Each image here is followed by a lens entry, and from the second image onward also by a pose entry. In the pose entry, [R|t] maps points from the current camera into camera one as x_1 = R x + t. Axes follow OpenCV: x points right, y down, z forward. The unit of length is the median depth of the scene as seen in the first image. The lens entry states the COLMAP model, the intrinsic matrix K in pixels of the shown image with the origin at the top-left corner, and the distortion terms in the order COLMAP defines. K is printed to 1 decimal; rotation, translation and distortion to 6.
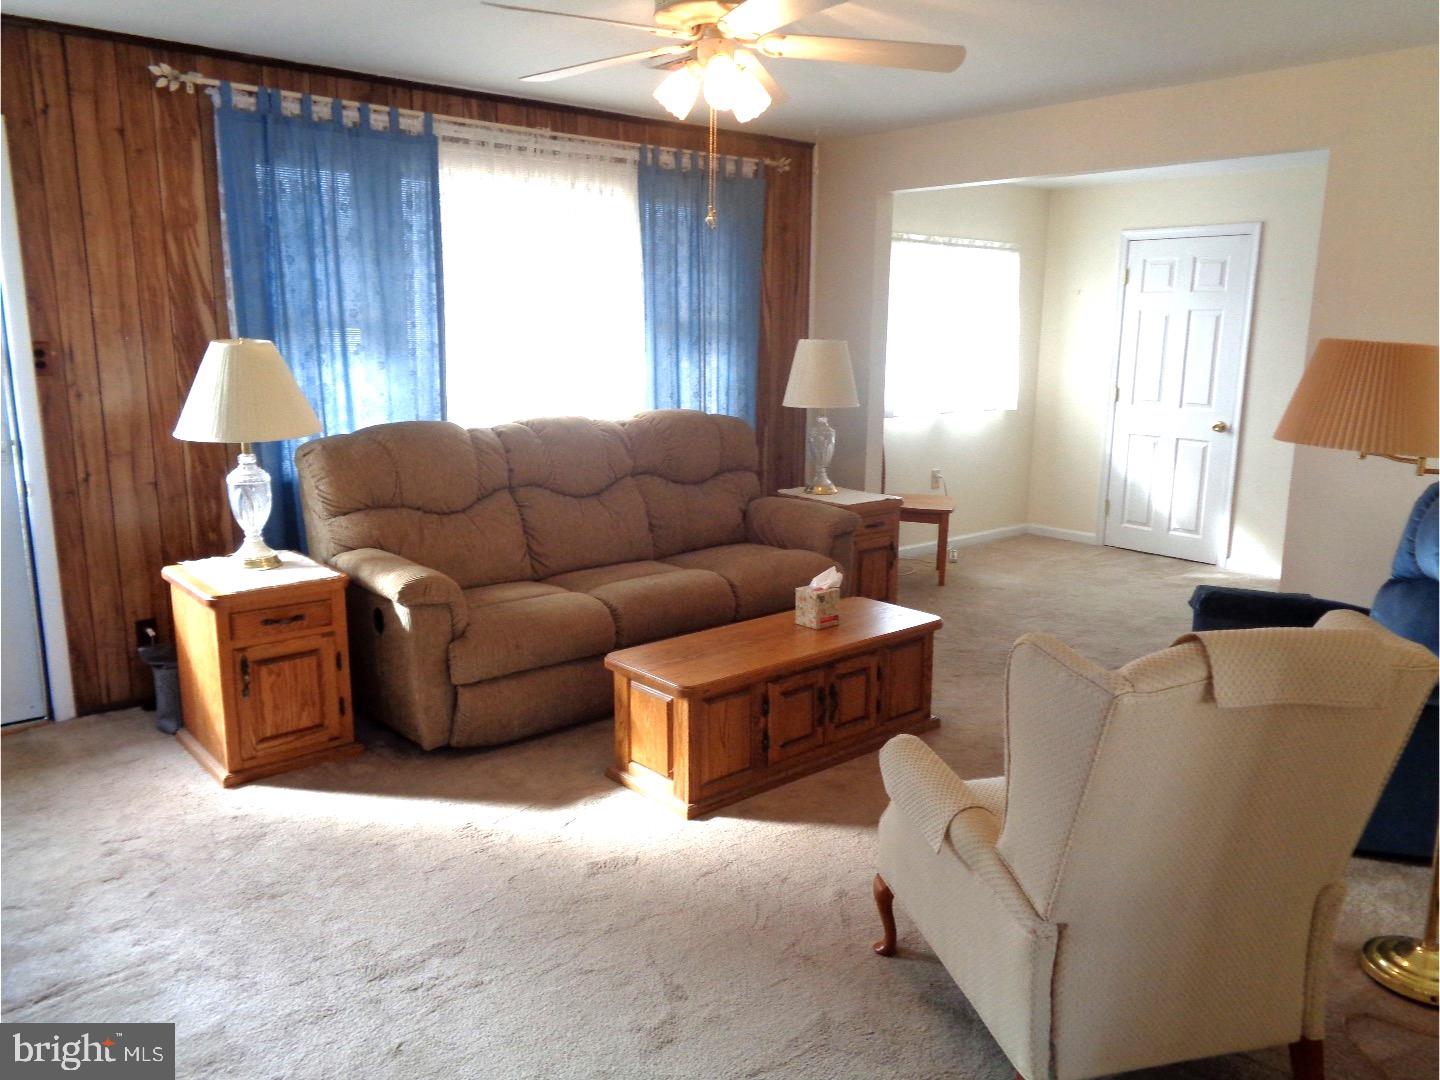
lens RADIAL K [[1083.2, 0, 728.4], [0, 1083.2, 541.5], [0, 0, 1]] dist [0.006916, 0.007759]
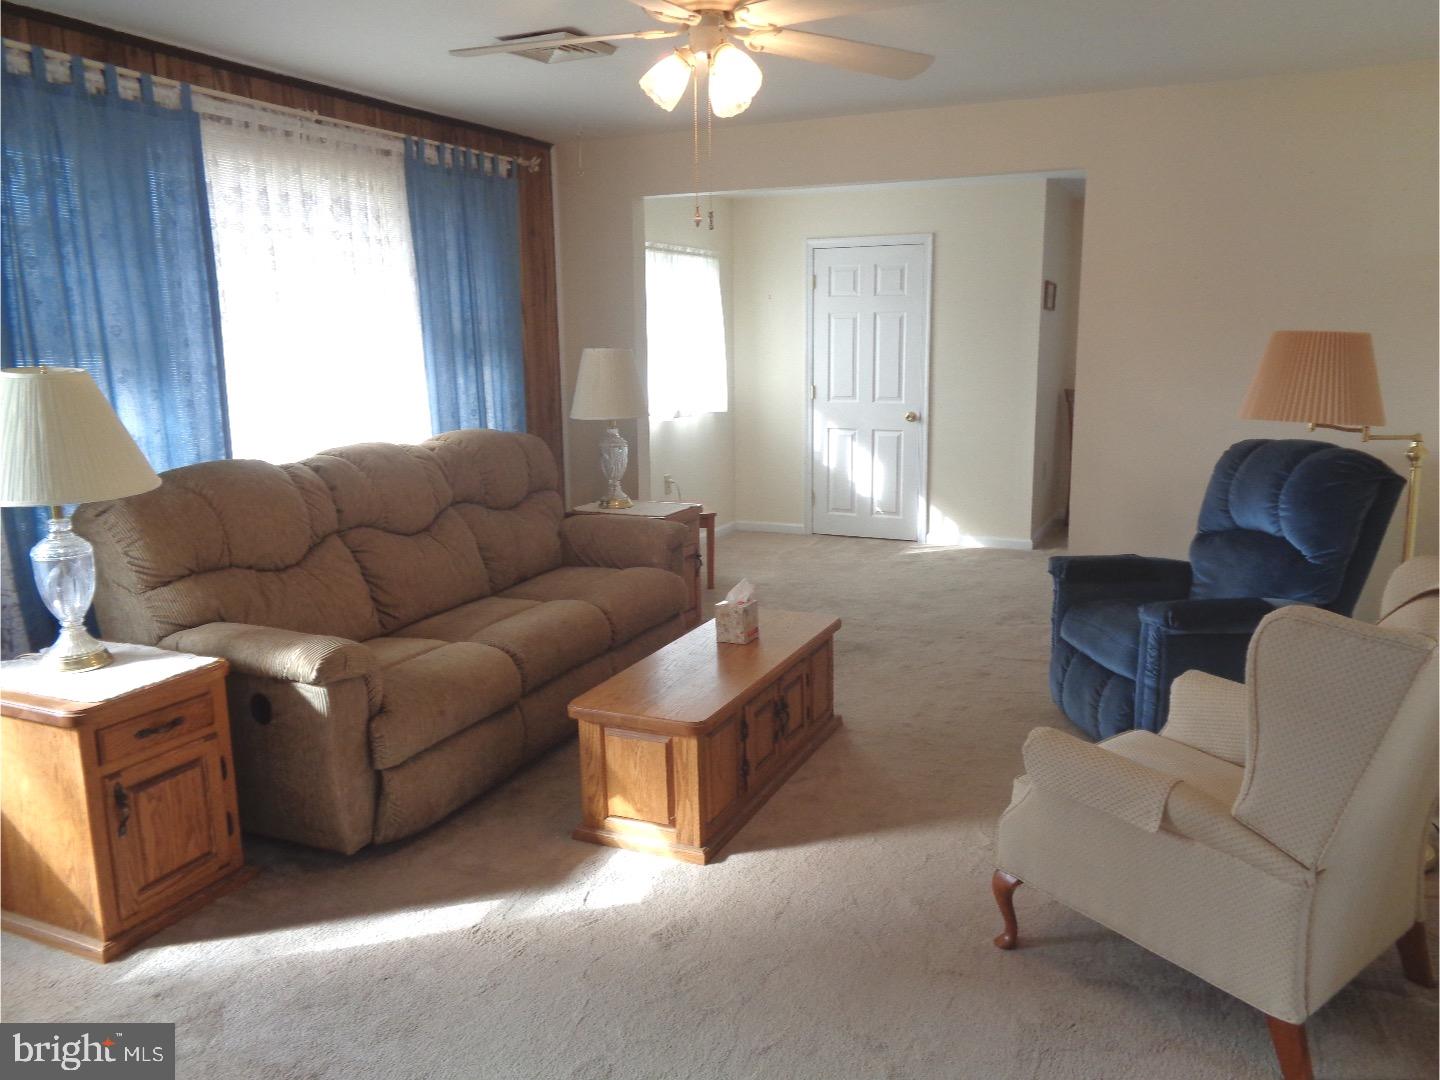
lens RADIAL K [[1083.2, 0, 728.4], [0, 1083.2, 541.5], [0, 0, 1]] dist [0.006916, 0.007759]
pose [[0.909150, -0.102225, 0.403729, -0.283238], [0.105541, 0.994315, 0.014095, -0.022877], [-0.402875, 0.029796, 0.914770, 0.105324]]
